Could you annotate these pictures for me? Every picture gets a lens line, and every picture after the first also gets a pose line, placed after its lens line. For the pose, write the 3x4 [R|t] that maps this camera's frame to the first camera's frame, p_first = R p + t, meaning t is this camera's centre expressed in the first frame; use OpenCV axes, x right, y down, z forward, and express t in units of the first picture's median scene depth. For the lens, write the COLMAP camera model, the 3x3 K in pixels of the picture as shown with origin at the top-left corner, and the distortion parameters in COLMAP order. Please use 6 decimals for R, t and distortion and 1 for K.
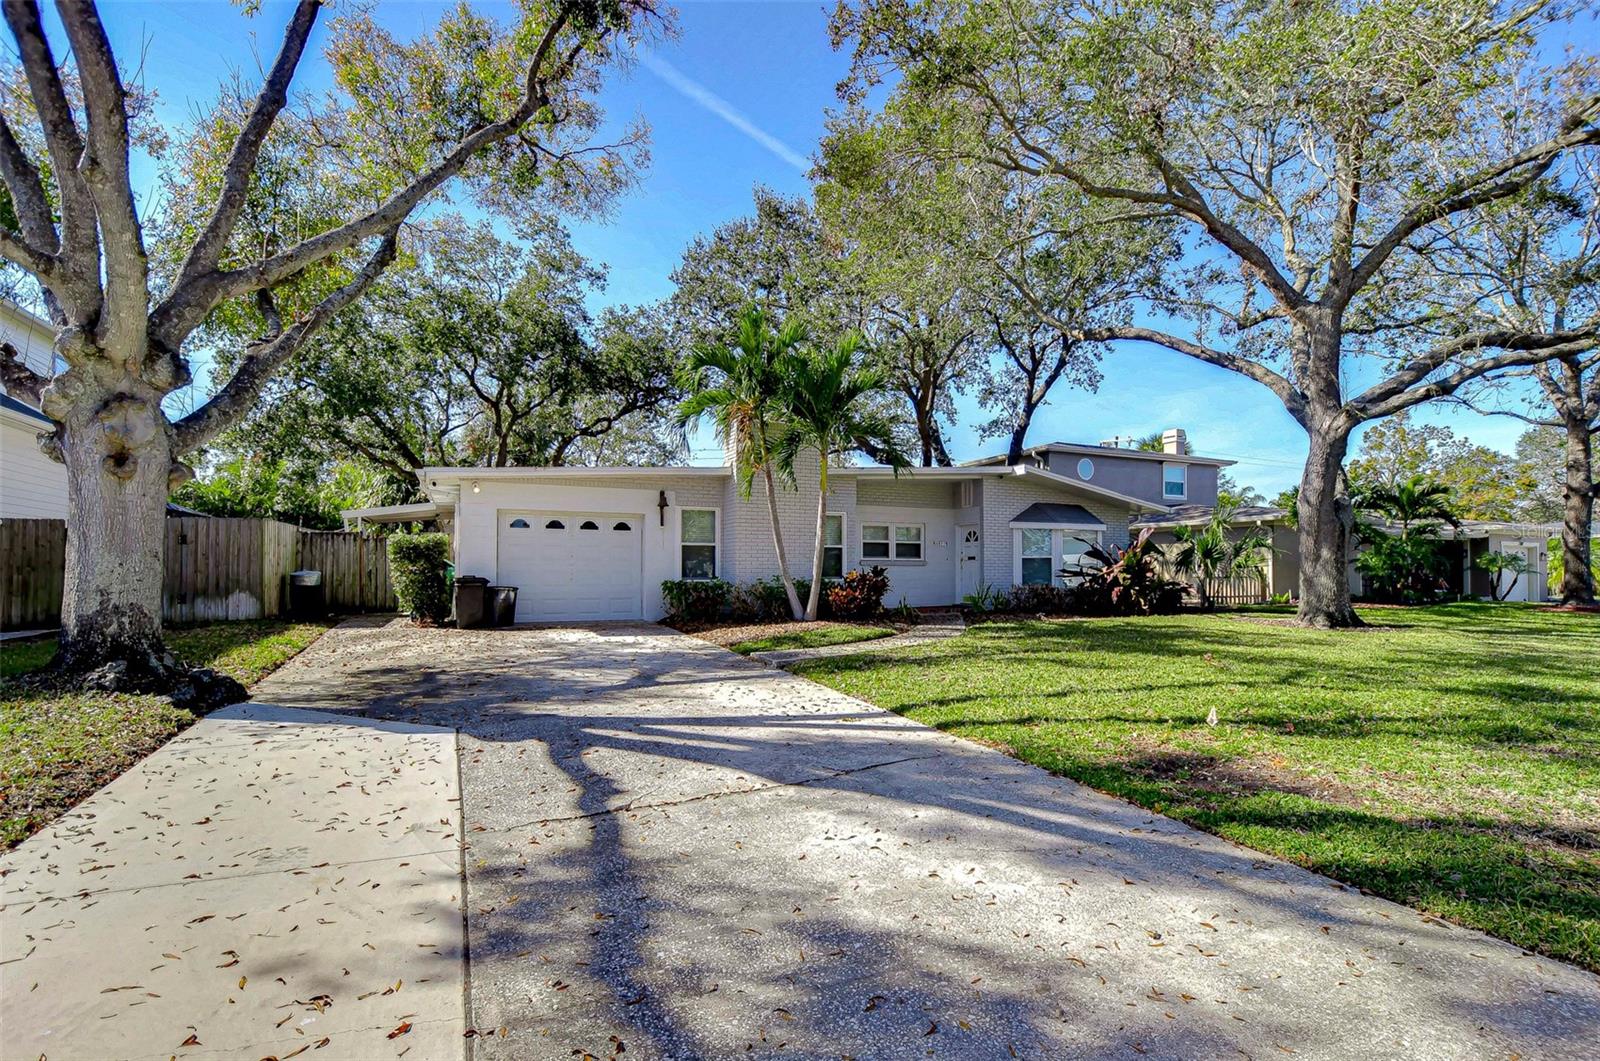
lens RADIAL K [[743.3, 0, 797.9], [0, 743.3, 559.7], [0, 0, 1]] dist [0.012494, -0.009770]
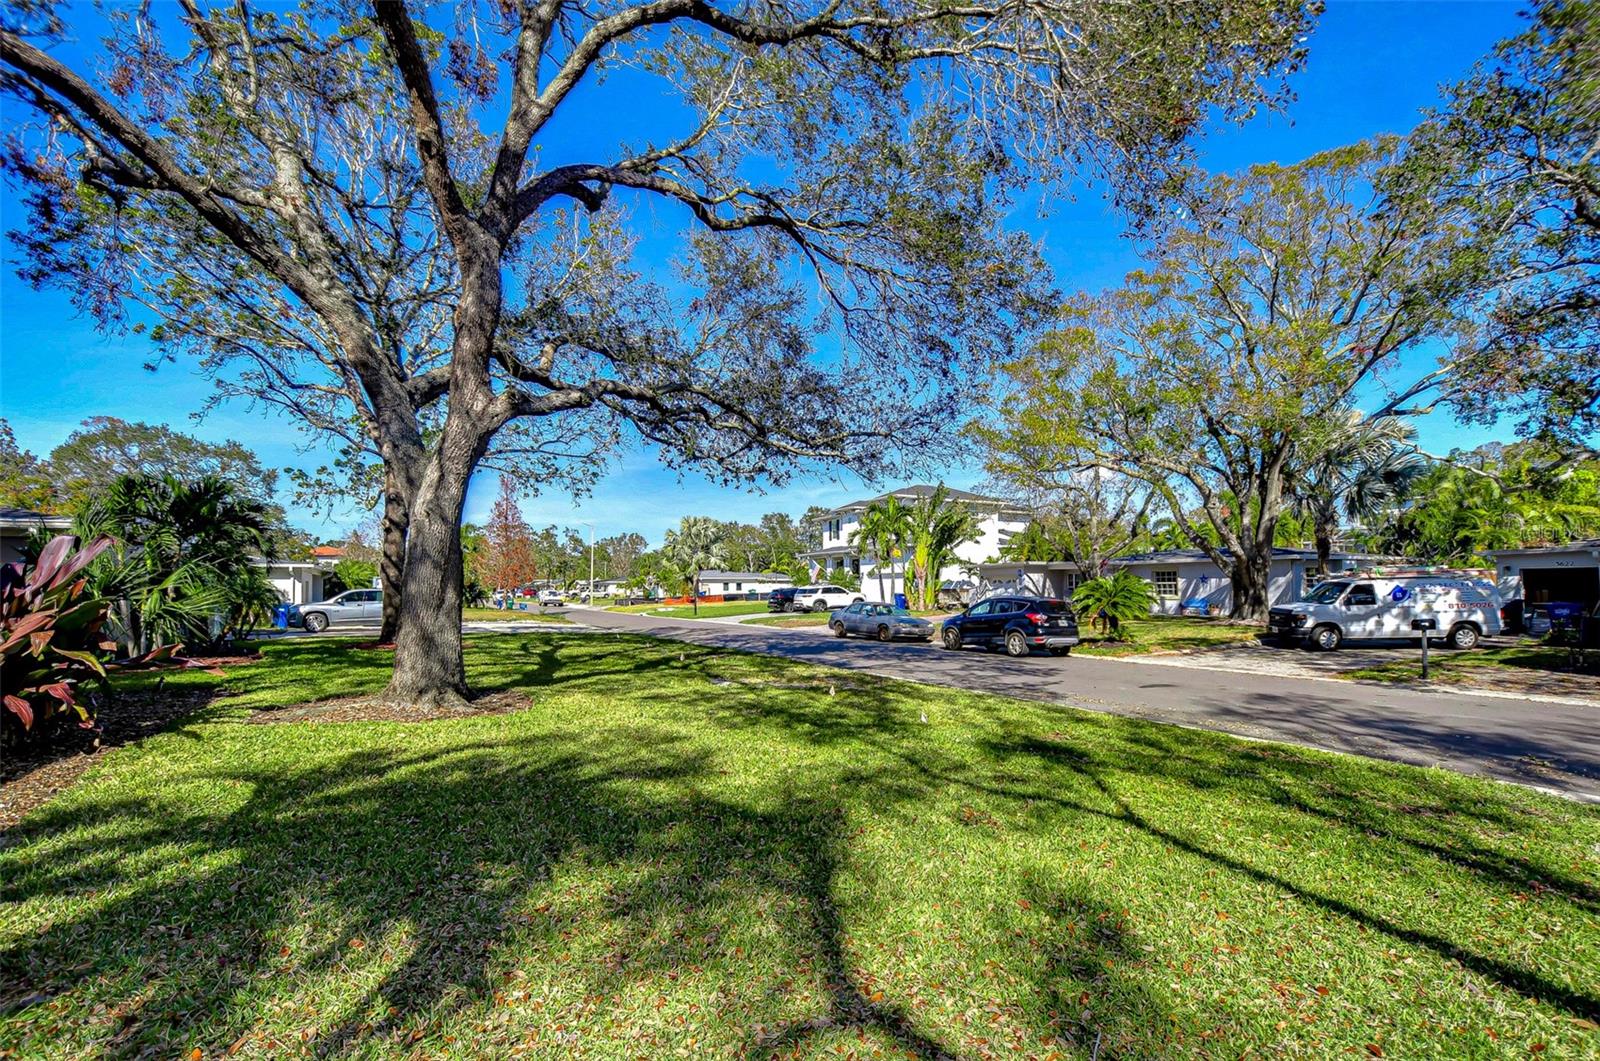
lens RADIAL K [[743.3, 0, 797.9], [0, 743.3, 559.7], [0, 0, 1]] dist [0.012494, -0.009770]
pose [[-0.084906, 0.036465, 0.995721, 0.016476], [-0.007448, 0.999279, -0.037230, -0.018415], [-0.996361, -0.010577, -0.084573, 0.753593]]
